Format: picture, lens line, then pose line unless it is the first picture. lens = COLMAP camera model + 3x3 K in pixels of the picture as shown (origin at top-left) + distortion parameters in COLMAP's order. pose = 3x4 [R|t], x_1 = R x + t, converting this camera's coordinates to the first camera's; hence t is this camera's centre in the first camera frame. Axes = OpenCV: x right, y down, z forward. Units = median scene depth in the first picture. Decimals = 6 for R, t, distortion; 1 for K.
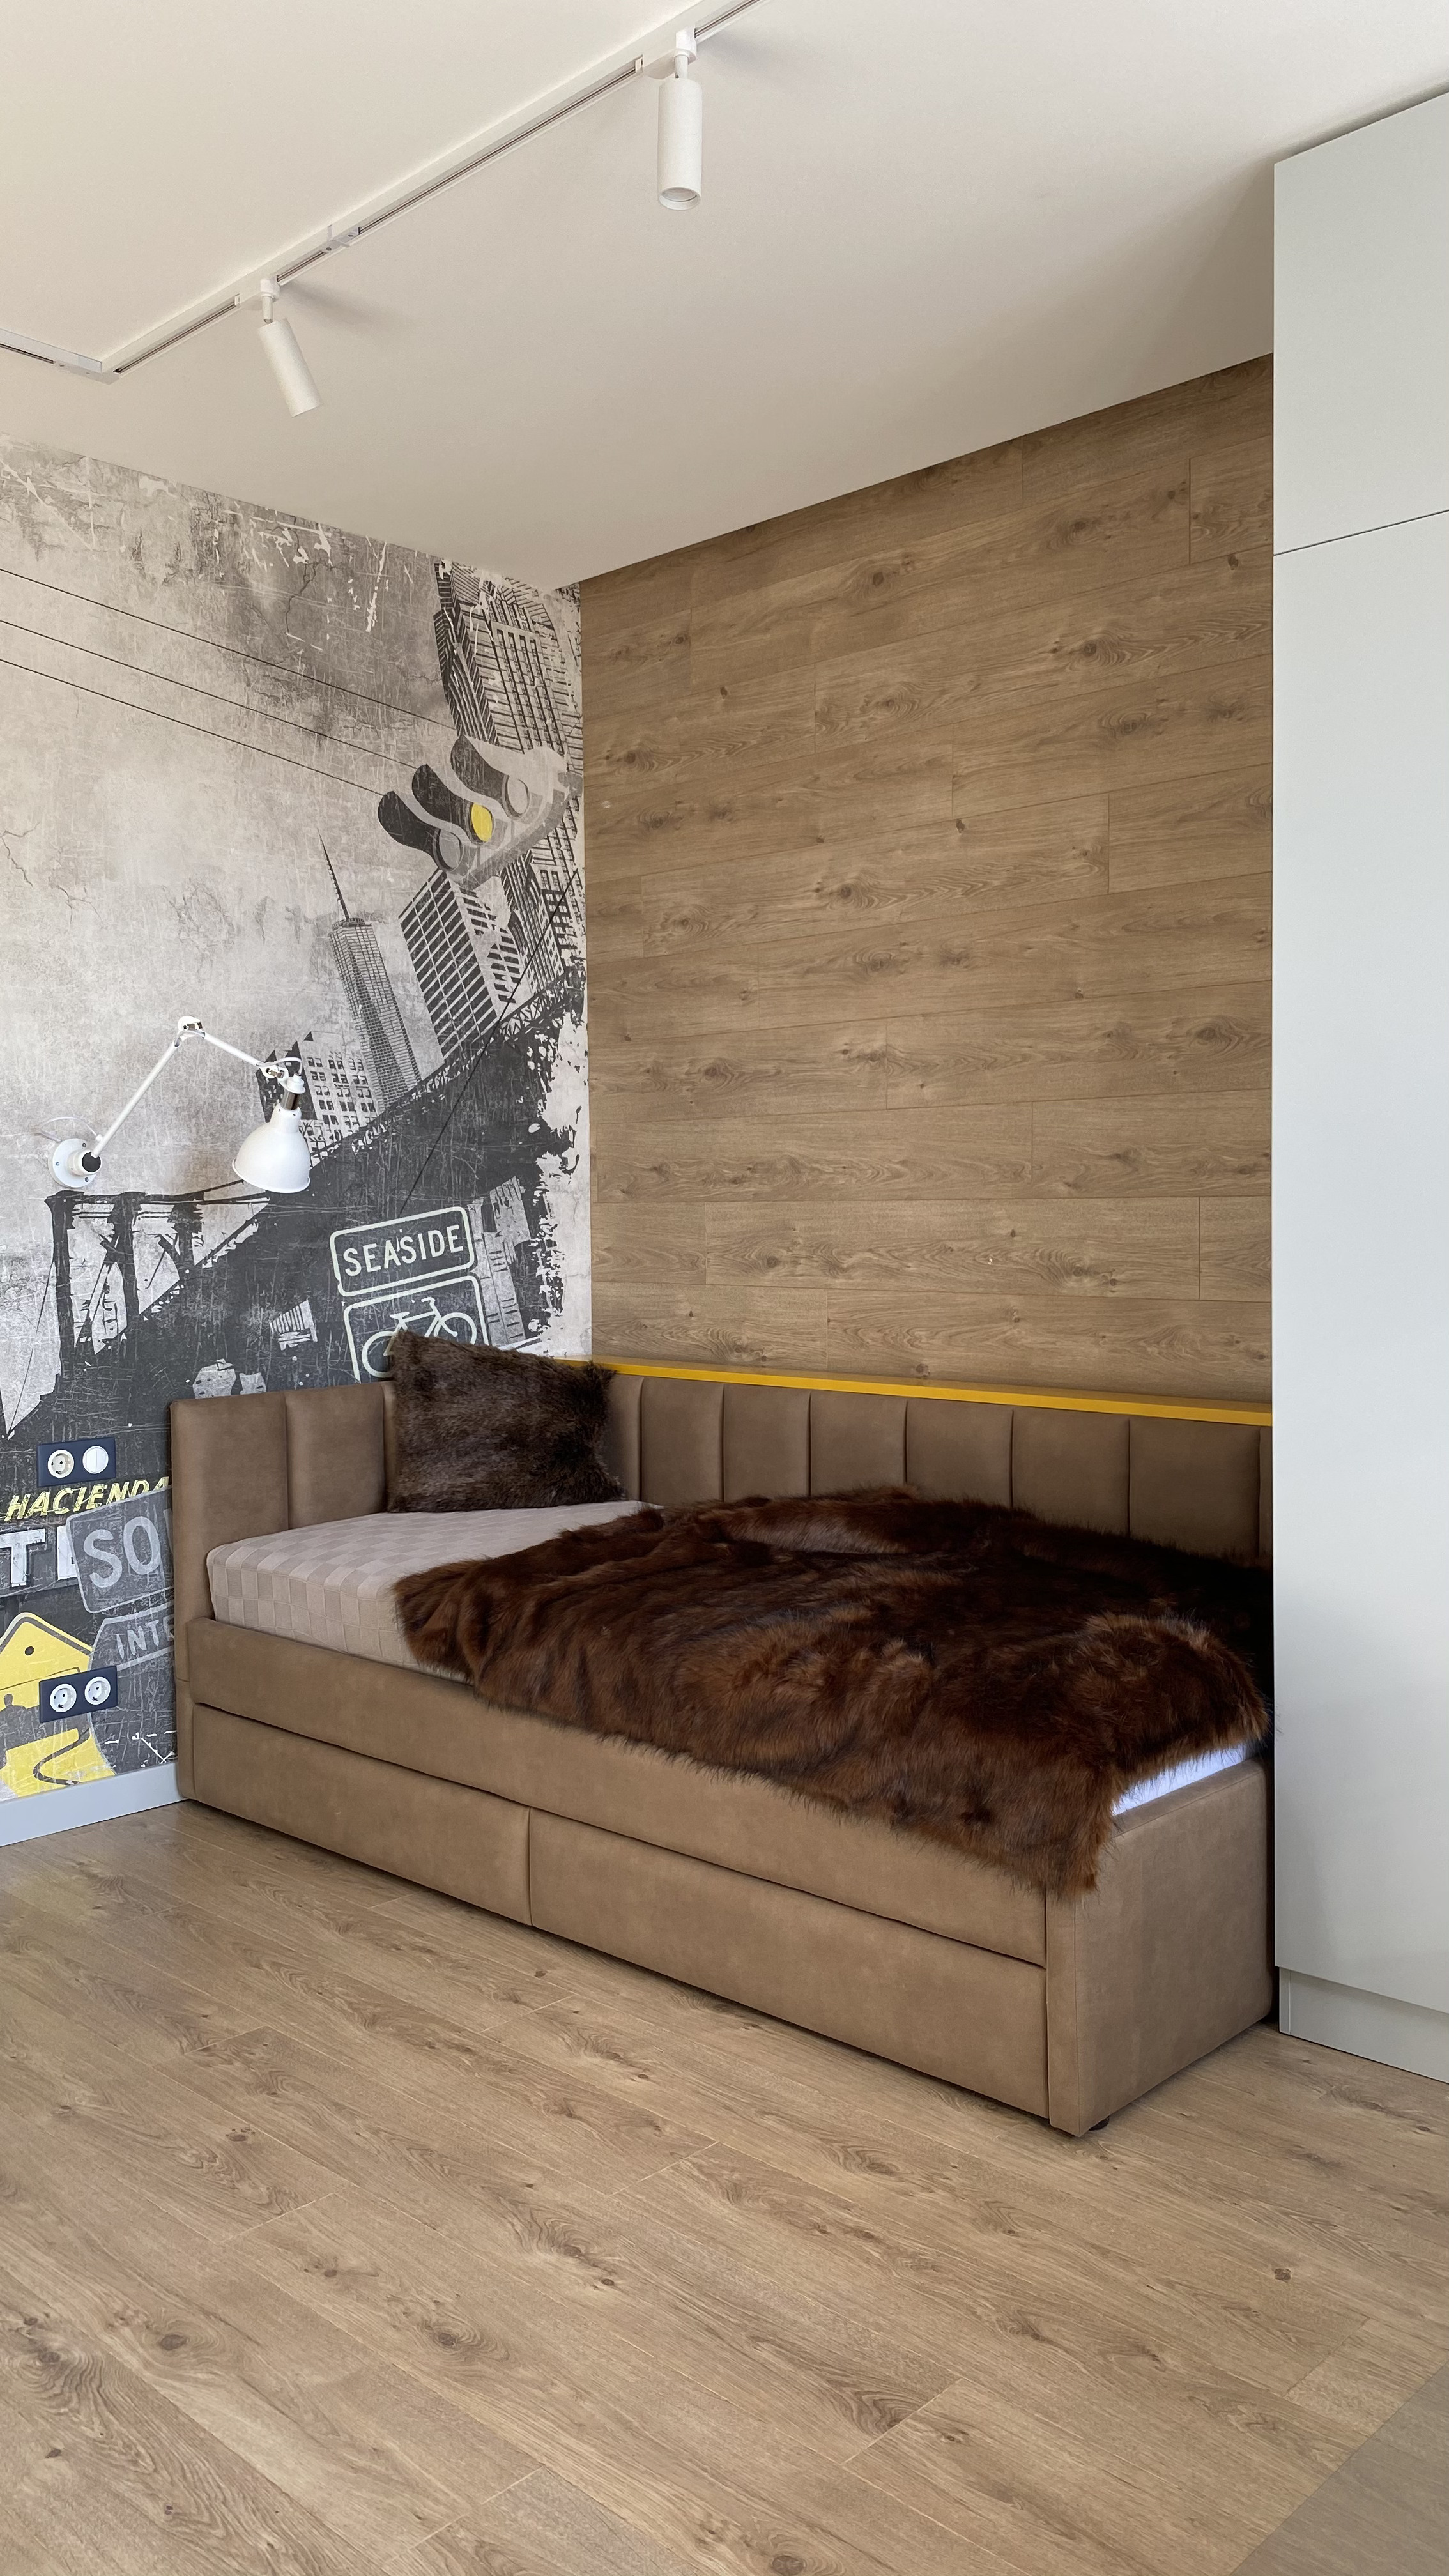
lens RADIAL K [[1950.0, 0, 724.5], [0, 1950.0, 1288.0], [0, 0, 1]] dist [0.043056, -0.120197]
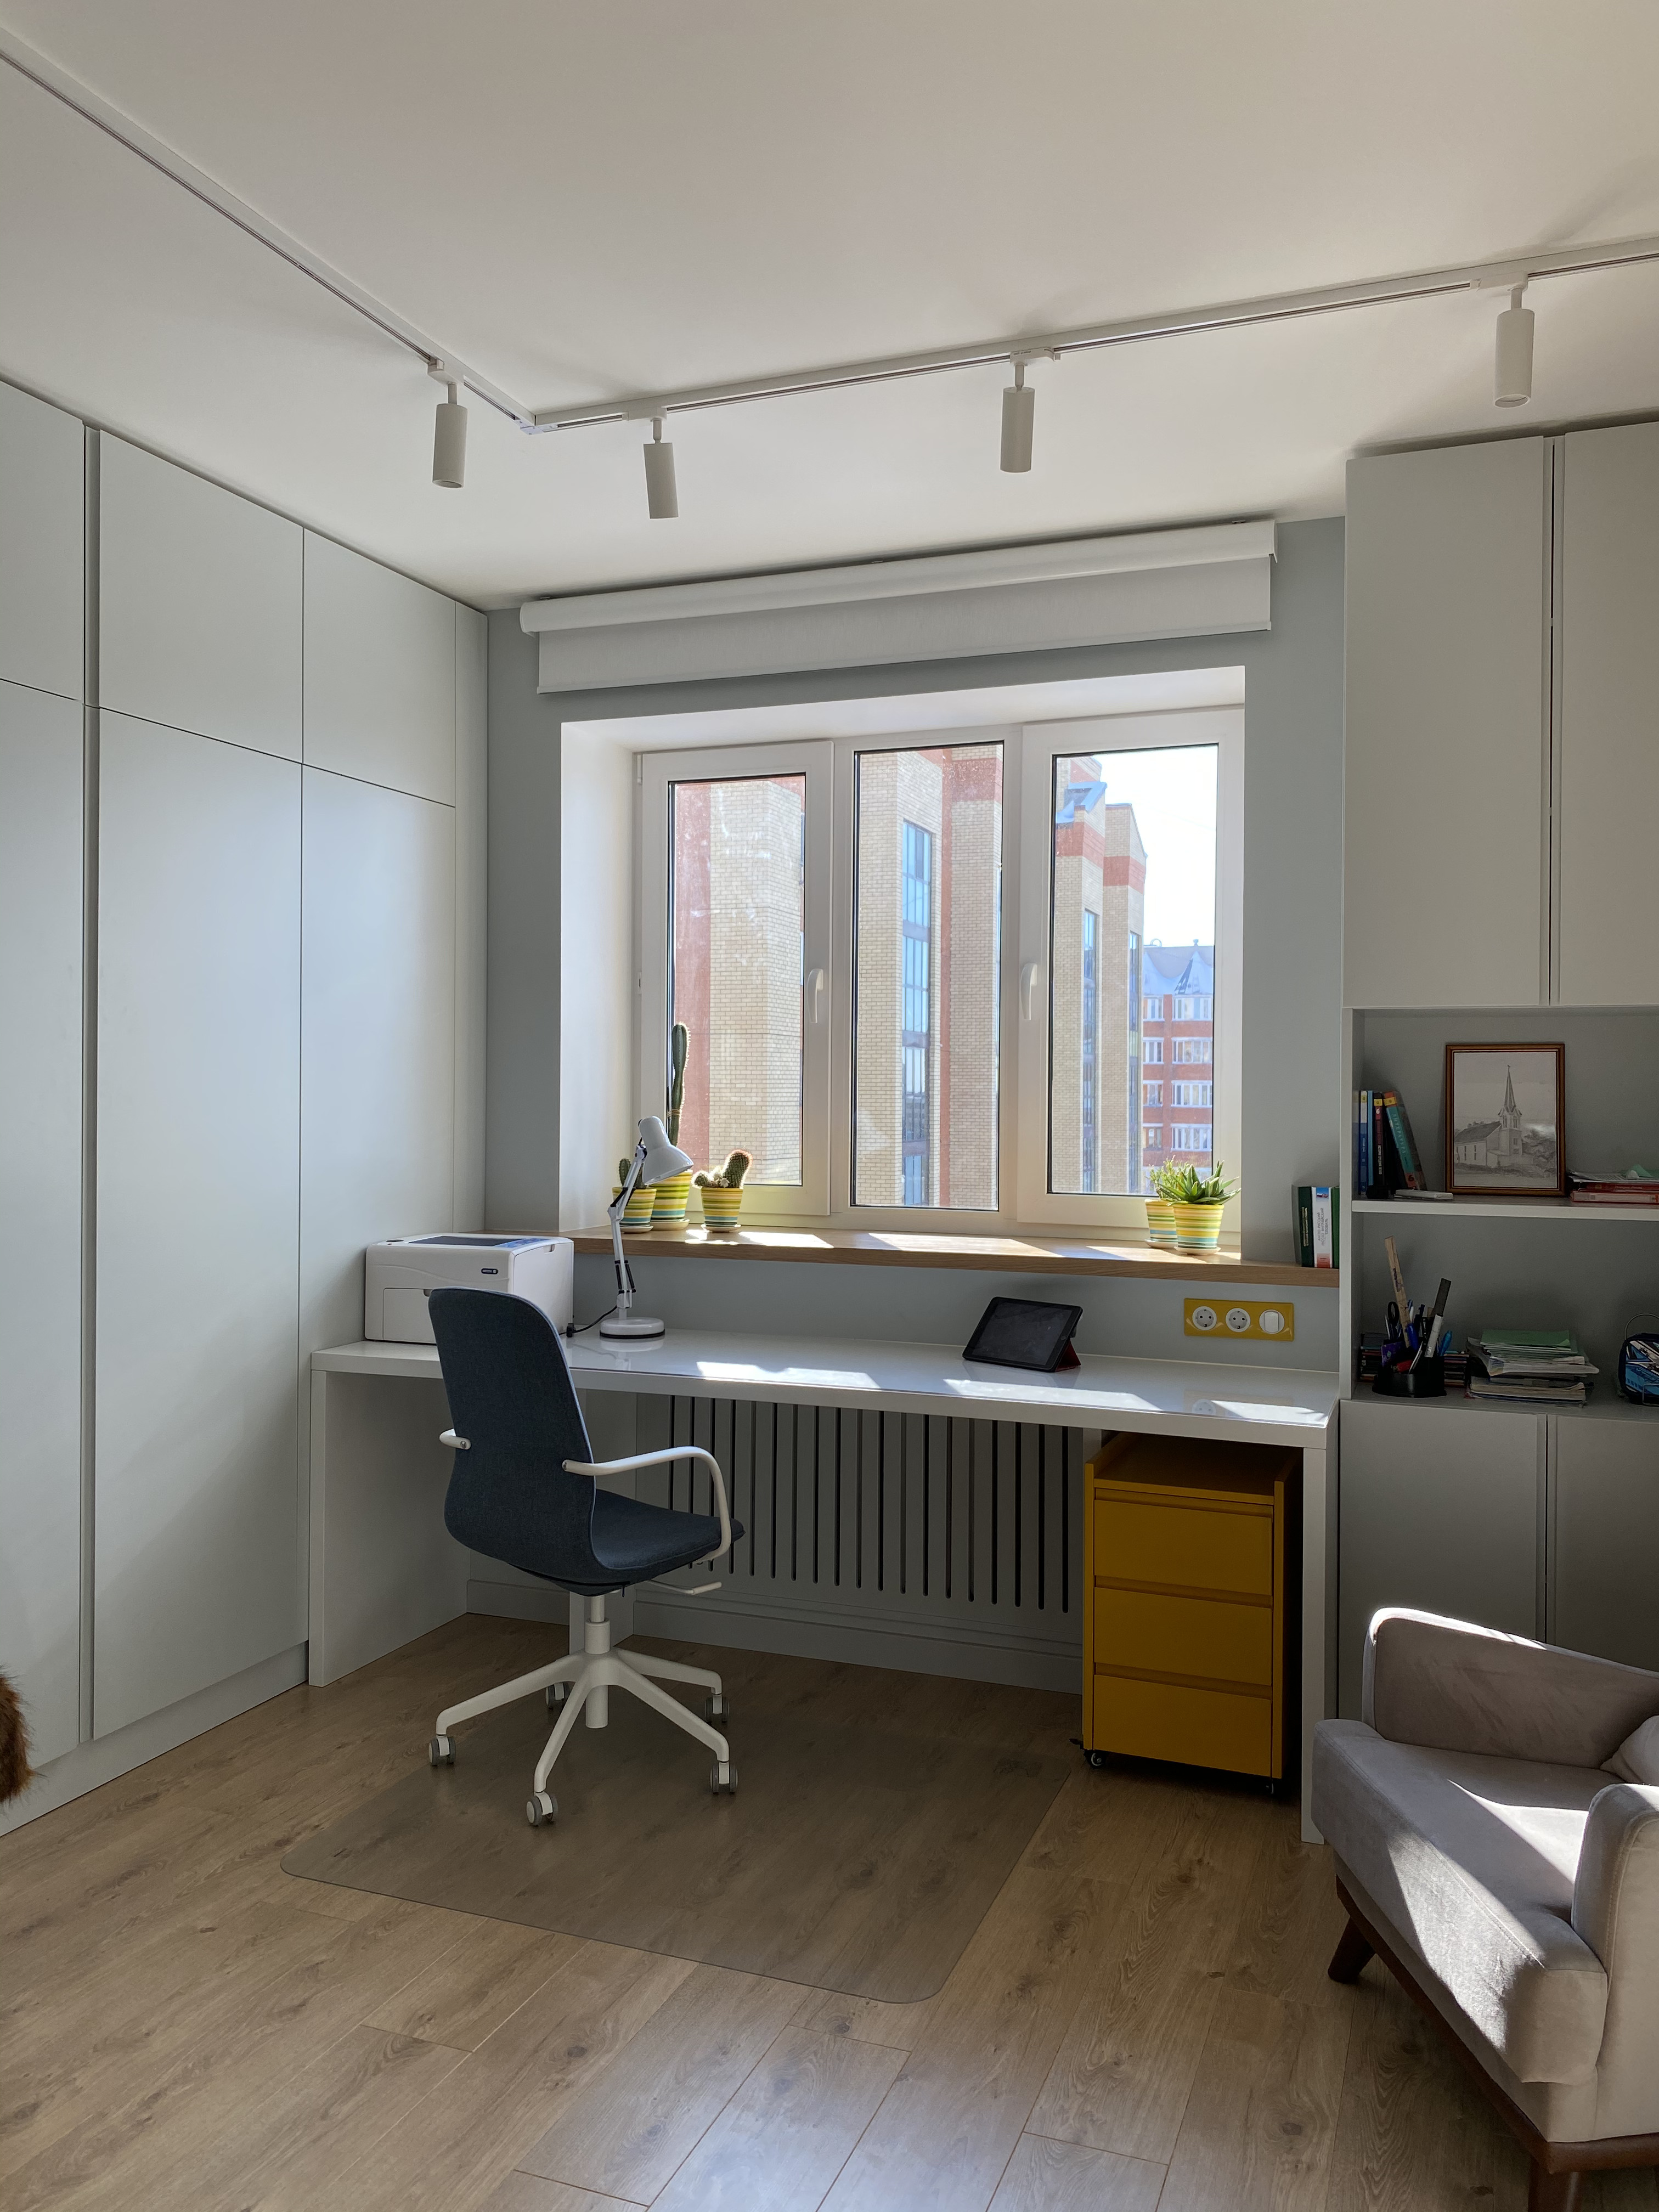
lens RADIAL K [[1700.5, 0, 821.9], [0, 1700.5, 1087.9], [0, 0, 1]] dist [0.010790, -0.014431]
pose [[-0.386613, 0.009740, 0.922191, -0.603928], [0.037245, 0.999293, 0.005060, -0.062334], [-0.921490, 0.036303, -0.386703, 0.594183]]
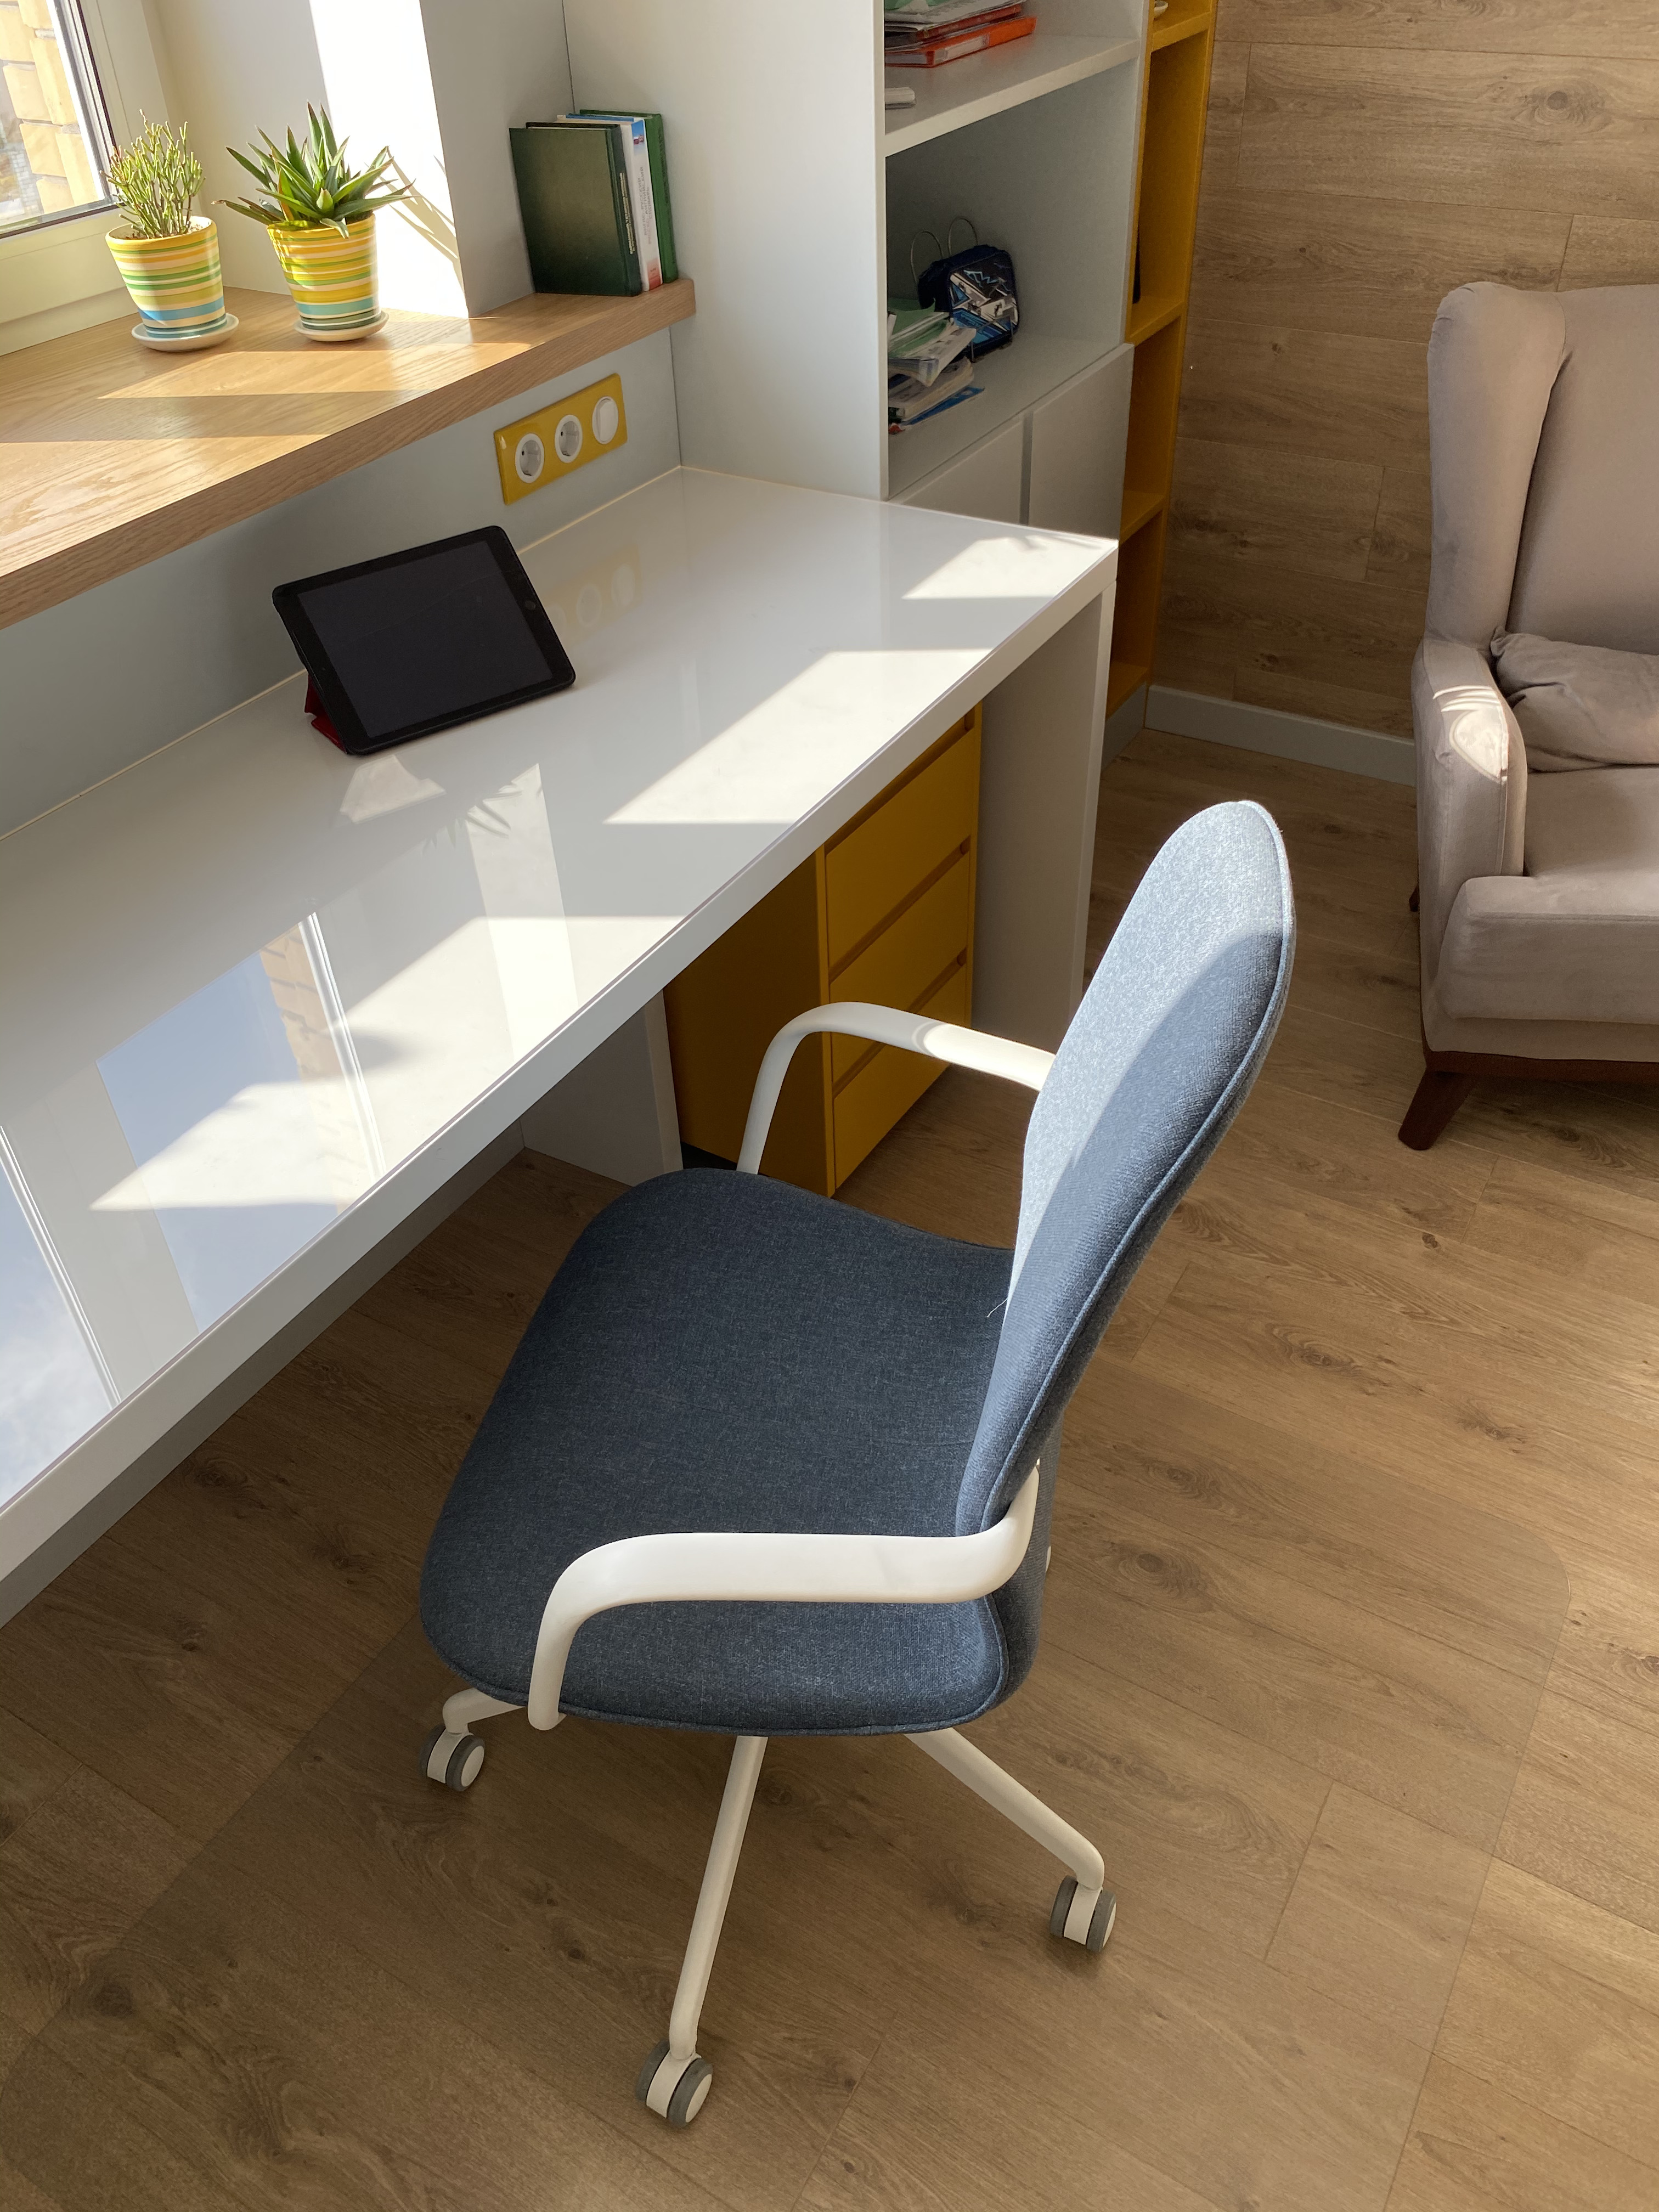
lens RADIAL K [[1695.2, 0, 822.7], [0, 1695.2, 1097.5], [0, 0, 1]] dist [-0.001467, -0.004783]
pose [[-0.972892, 0.177575, -0.148153, 0.237032], [0.035116, 0.746632, 0.664310, -0.105051], [0.228580, 0.641099, -0.732628, 0.525249]]
